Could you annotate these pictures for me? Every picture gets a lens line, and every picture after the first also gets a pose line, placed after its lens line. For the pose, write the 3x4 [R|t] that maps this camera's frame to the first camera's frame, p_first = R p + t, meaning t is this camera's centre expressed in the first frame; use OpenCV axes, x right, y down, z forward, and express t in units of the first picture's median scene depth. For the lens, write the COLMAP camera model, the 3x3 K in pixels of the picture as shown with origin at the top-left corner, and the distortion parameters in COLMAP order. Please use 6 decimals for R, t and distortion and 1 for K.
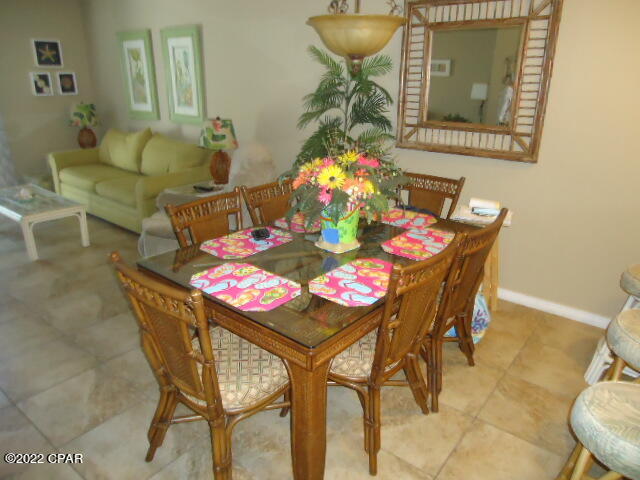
lens RADIAL K [[476.2, 0, 320.0], [0, 476.2, 240.0], [0, 0, 1]] dist [0.000749, 0.000256]
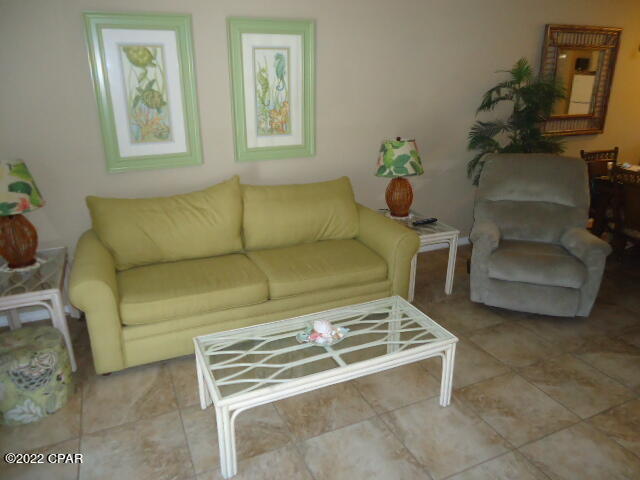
lens RADIAL K [[476.2, 0, 320.0], [0, 476.2, 240.0], [0, 0, 1]] dist [0.000749, 0.000256]
pose [[0.441612, -0.301705, 0.844957, -0.886814], [0.304742, 0.936216, 0.175019, -0.241195], [-0.843867, 0.180203, 0.505386, 0.633338]]
